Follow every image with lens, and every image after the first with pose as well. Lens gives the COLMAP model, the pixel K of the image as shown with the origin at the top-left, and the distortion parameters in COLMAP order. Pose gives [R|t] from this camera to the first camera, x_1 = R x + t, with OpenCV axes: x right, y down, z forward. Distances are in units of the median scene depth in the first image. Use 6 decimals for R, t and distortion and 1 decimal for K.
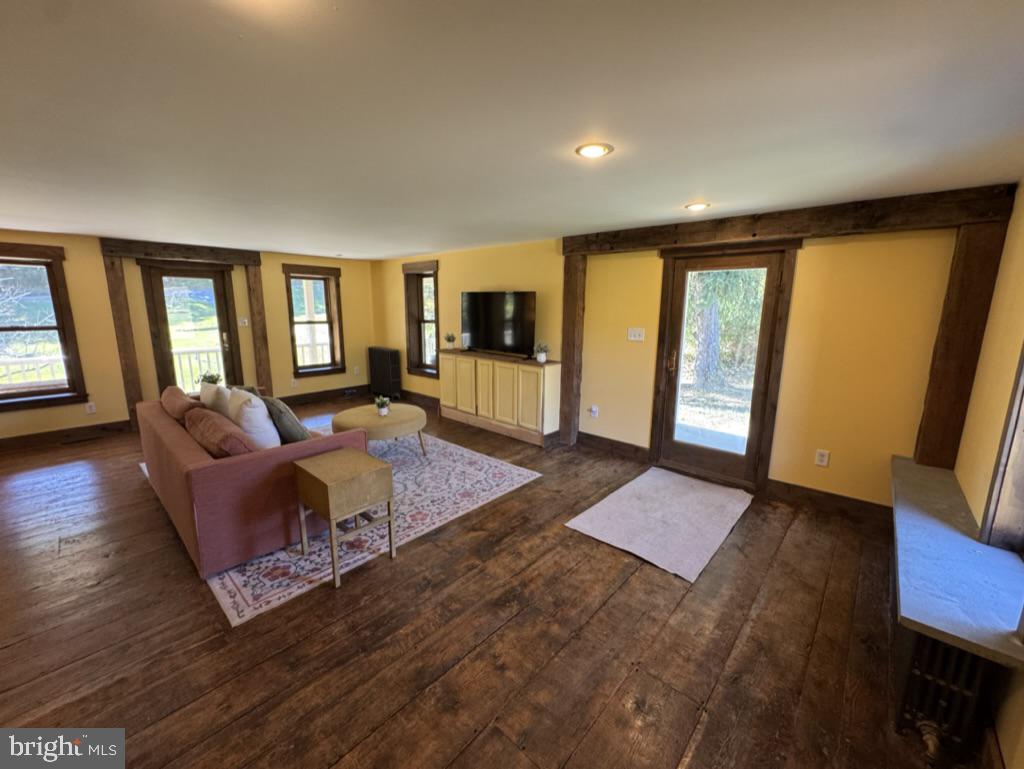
lens RADIAL K [[406.2, 0, 509.8], [0, 406.2, 384.1], [0, 0, 1]] dist [-0.005133, 0.001793]
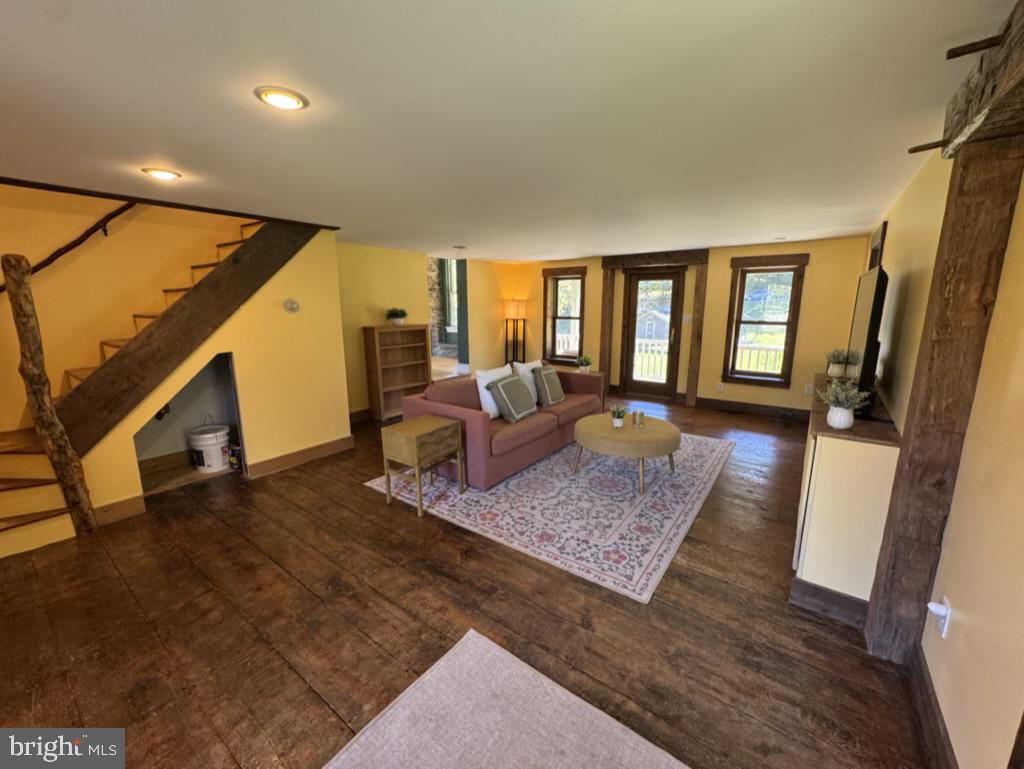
lens RADIAL K [[406.2, 0, 513.4], [0, 406.2, 381.9], [0, 0, 1]] dist [-0.005133, 0.001793]
pose [[0.106687, 0.181151, -0.977651, 0.586458], [-0.183871, 0.969899, 0.159649, -0.134485], [0.977143, 0.162729, 0.136784, 0.745065]]
